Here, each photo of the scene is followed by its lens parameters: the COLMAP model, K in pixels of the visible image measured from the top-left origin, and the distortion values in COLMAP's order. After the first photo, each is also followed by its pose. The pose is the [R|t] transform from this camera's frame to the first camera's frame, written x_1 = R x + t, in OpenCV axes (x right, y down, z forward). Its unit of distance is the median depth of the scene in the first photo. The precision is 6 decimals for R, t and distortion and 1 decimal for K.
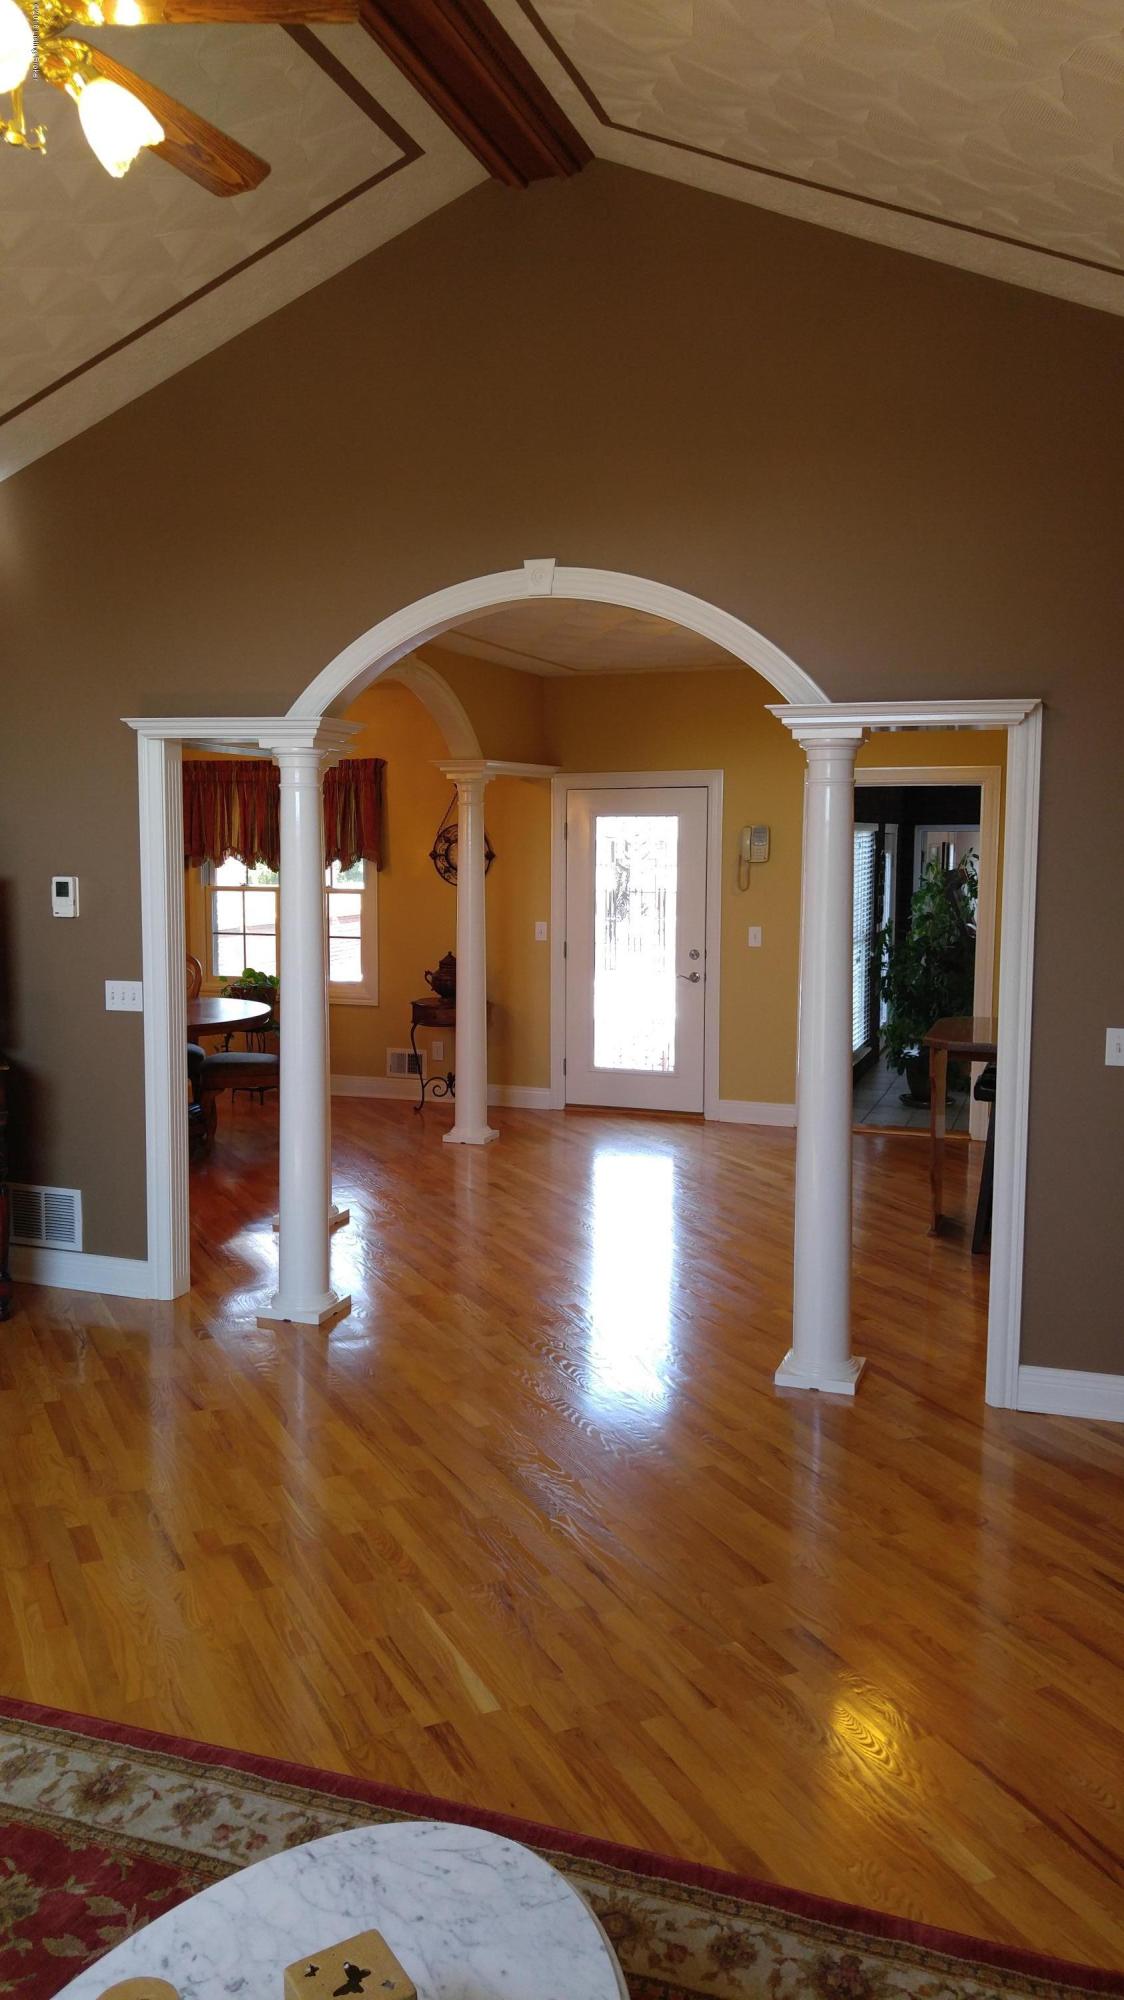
lens RADIAL K [[1477.0, 0, 562.0], [0, 1477.0, 1000.0], [0, 0, 1]] dist [0.023216, 0.004954]
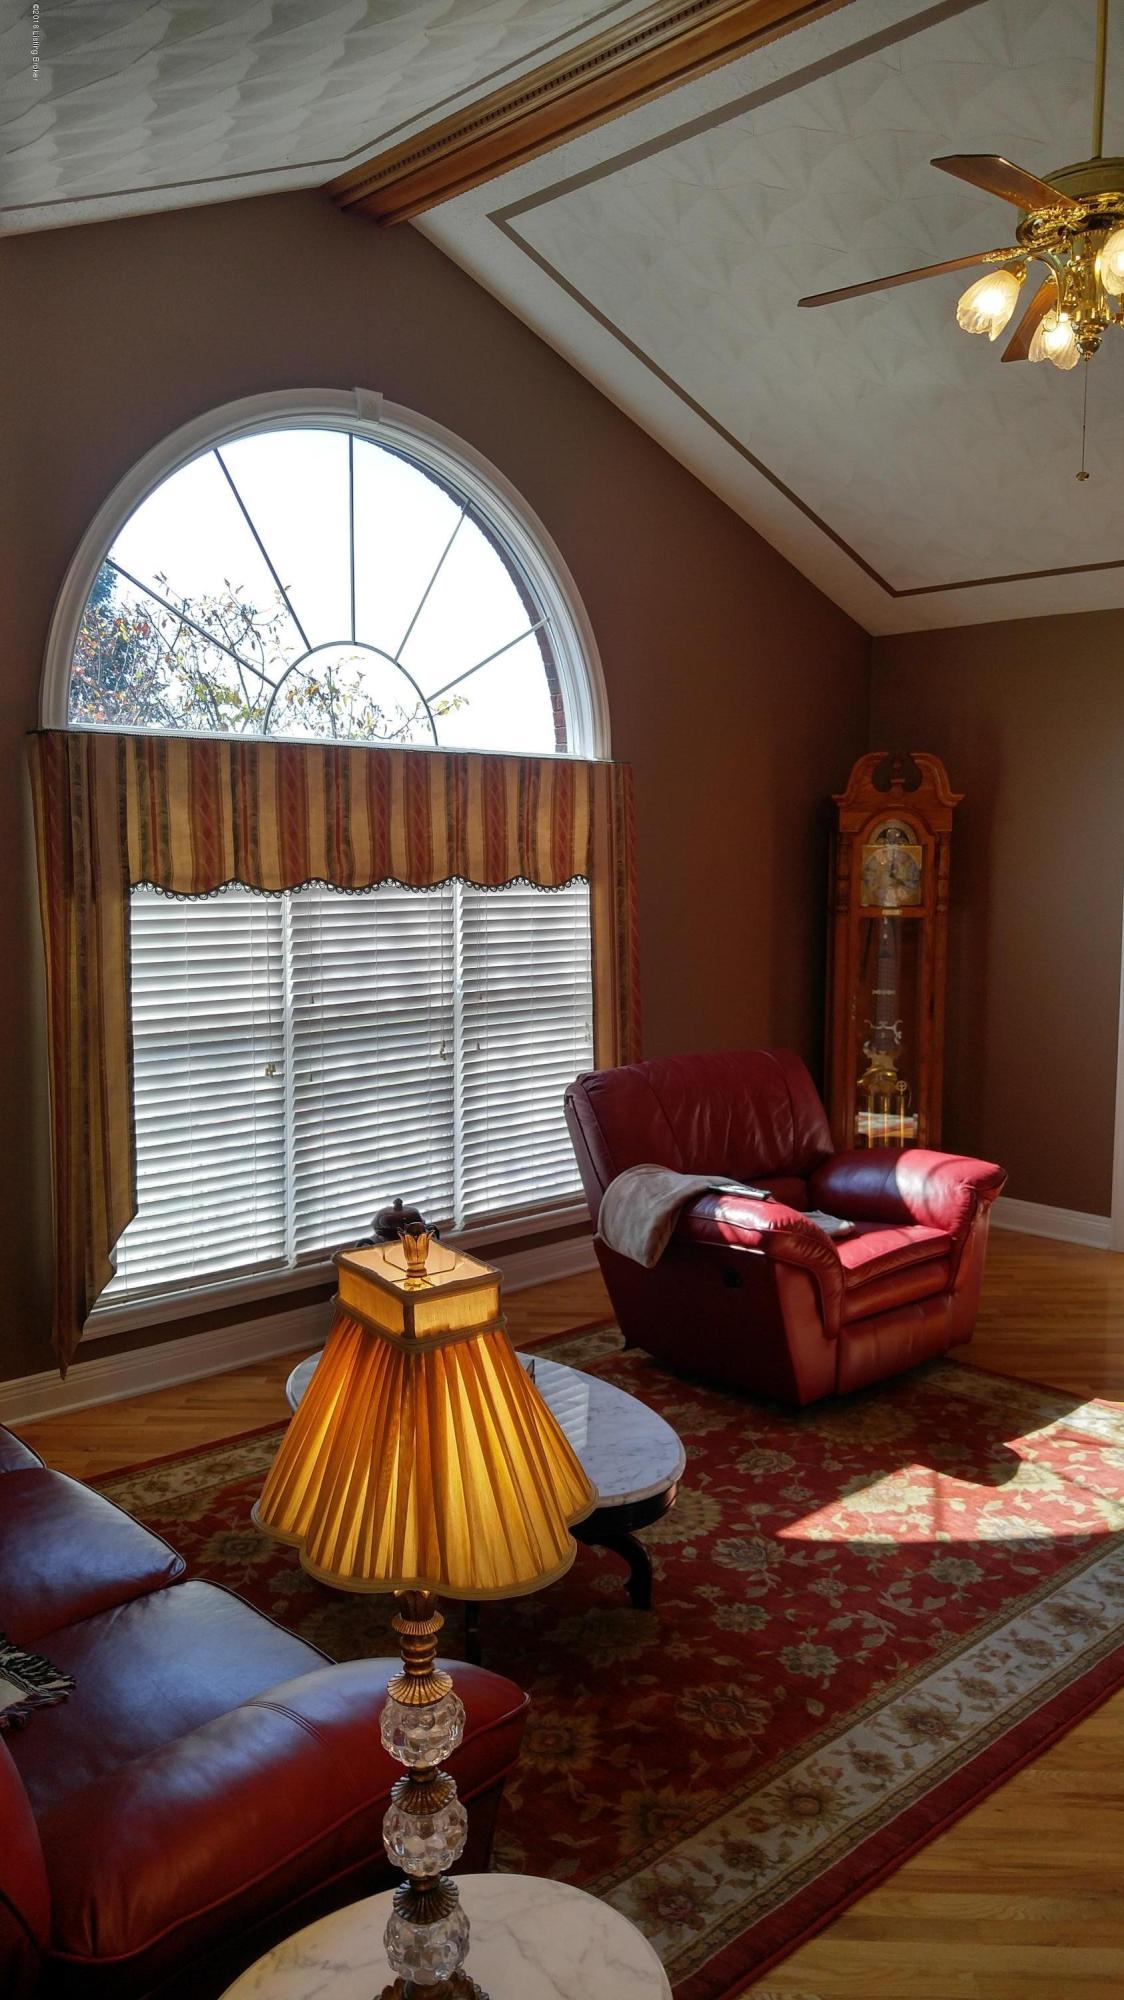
lens RADIAL K [[1508.5, 0, 546.9], [0, 1508.5, 1022.9], [0, 0, 1]] dist [0.006065, -0.001889]
pose [[-0.474208, 0.099176, -0.874809, 0.973279], [-0.101351, 0.980880, 0.166141, -0.121729], [0.874560, 0.167448, -0.455089, 1.131602]]
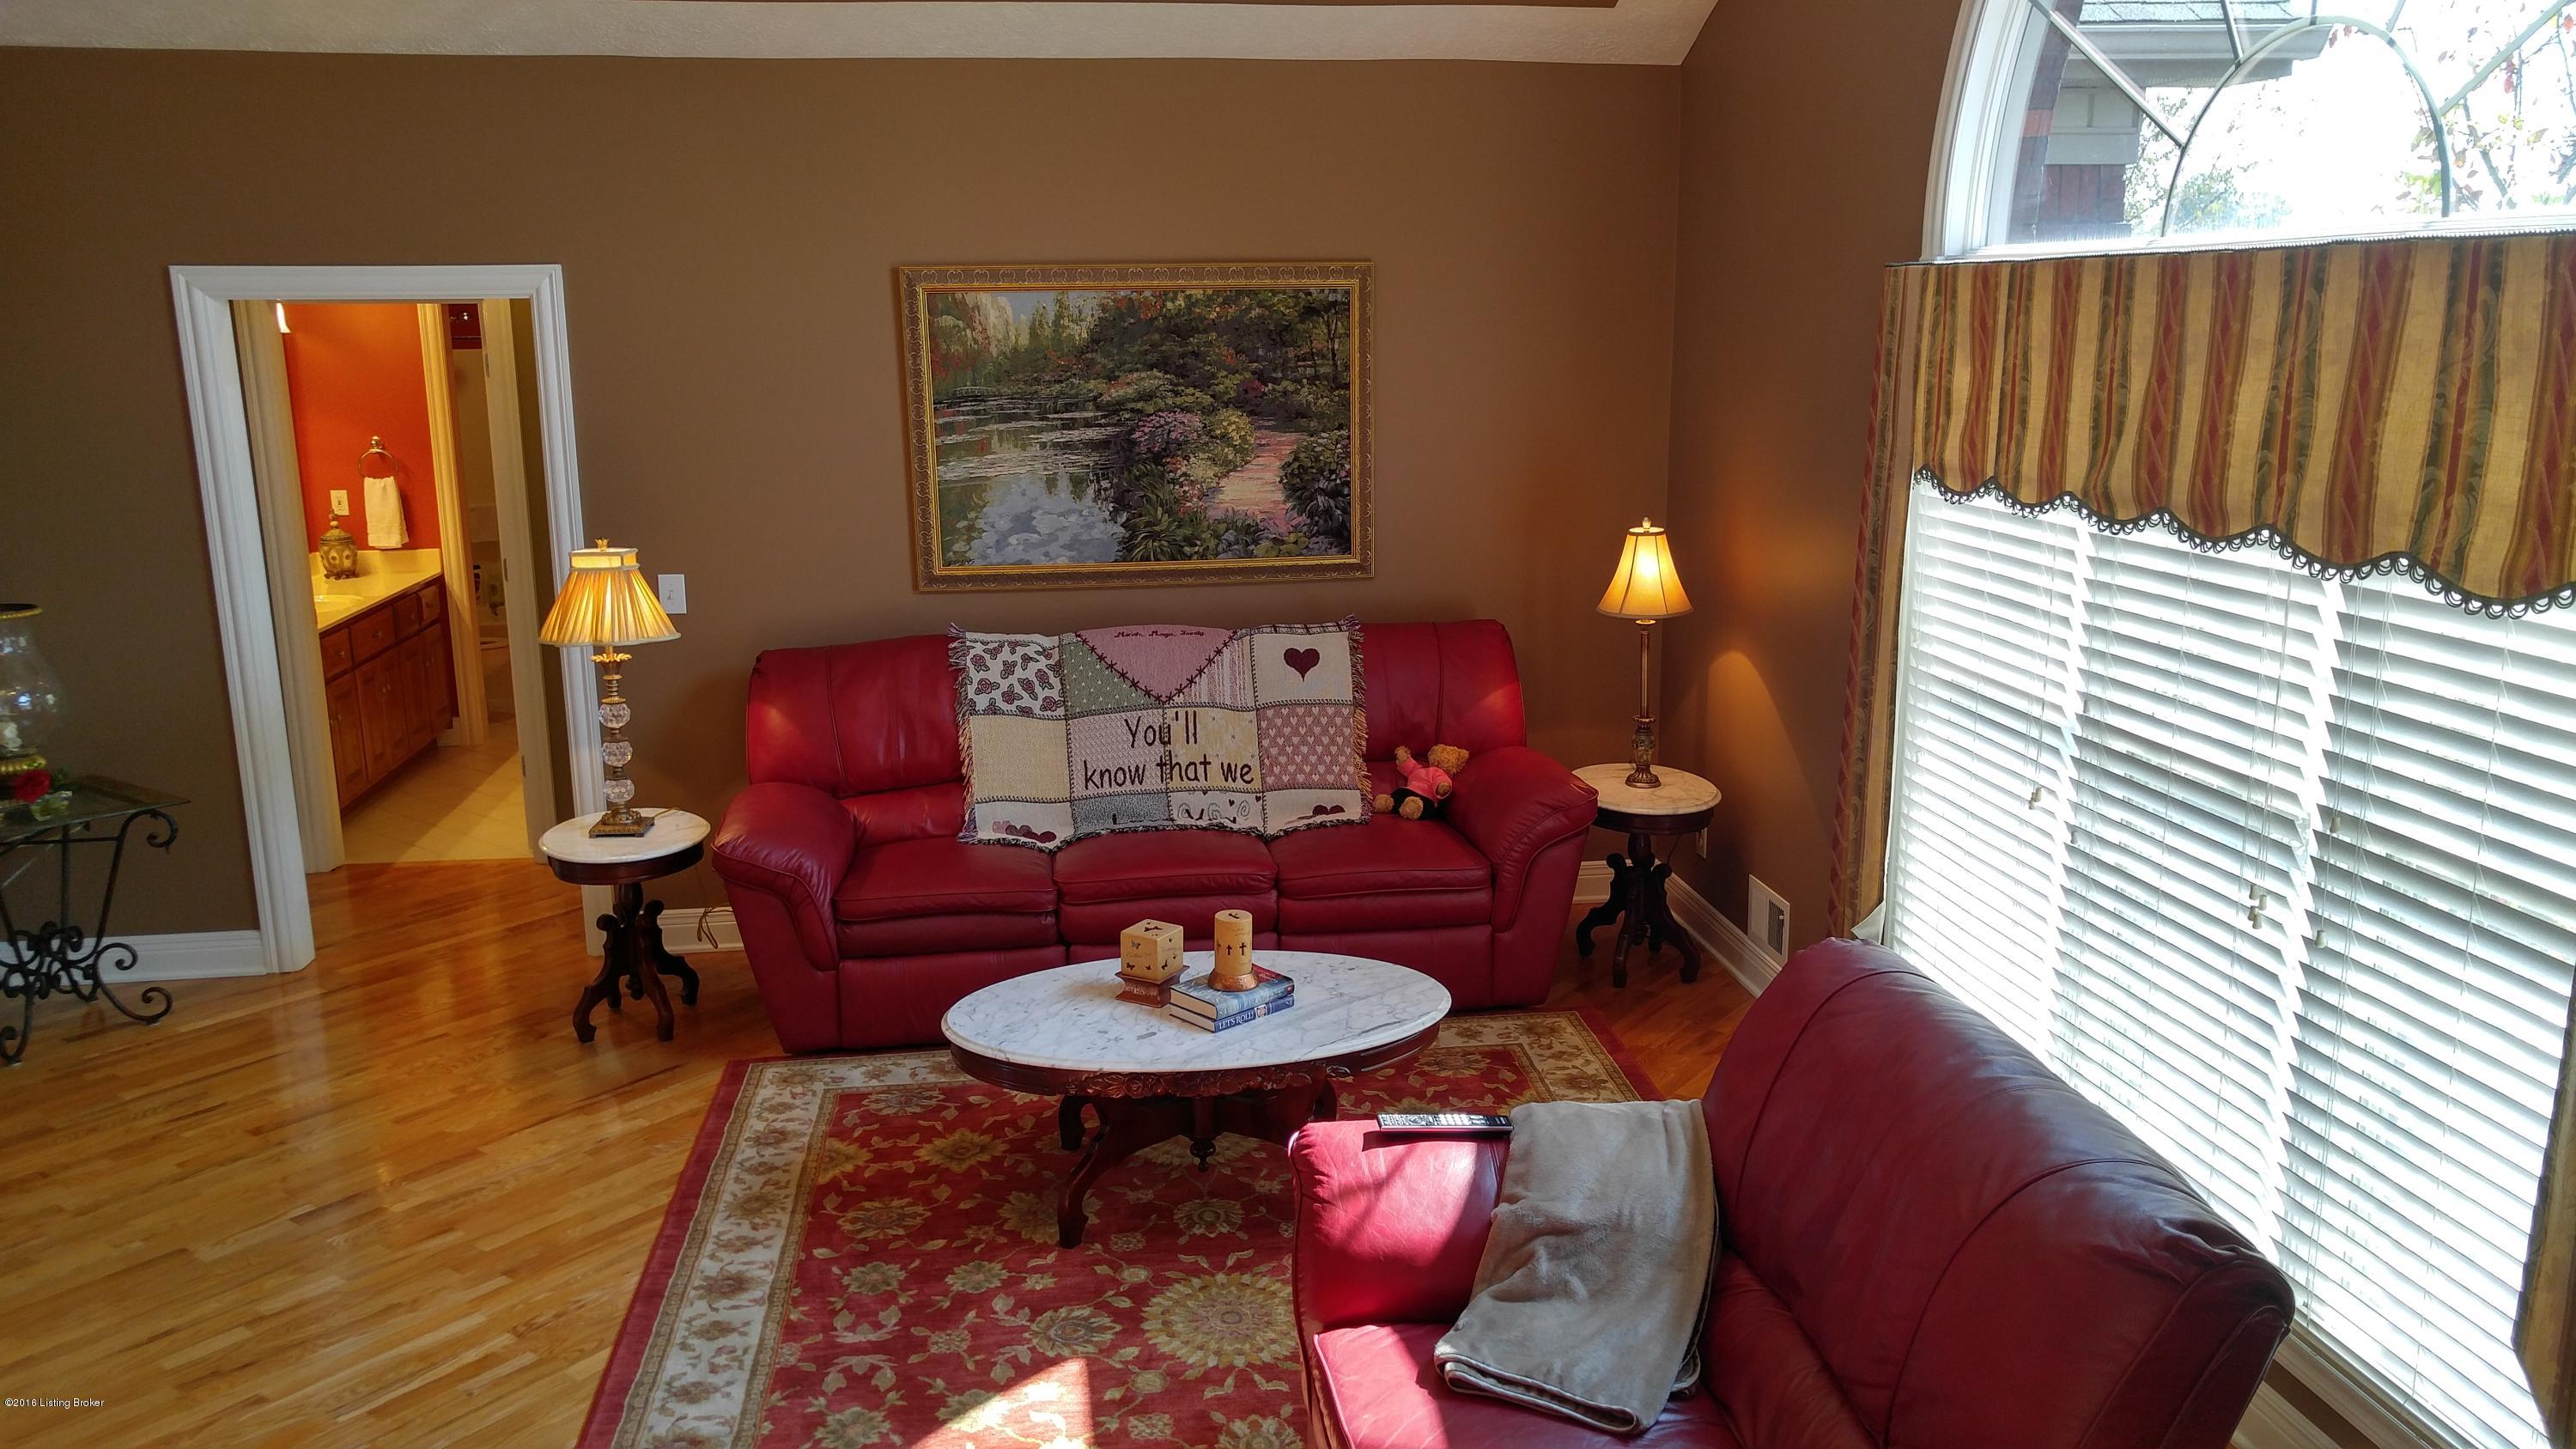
lens RADIAL K [[1943.2, 0, 1272.4], [0, 1943.2, 728.2], [0, 0, 1]] dist [0.006065, -0.001889]
pose [[-0.441351, -0.191959, 0.876562, -1.520456], [0.097602, 0.960786, 0.259546, -0.210450], [-0.892011, 0.200105, -0.405309, 1.100775]]
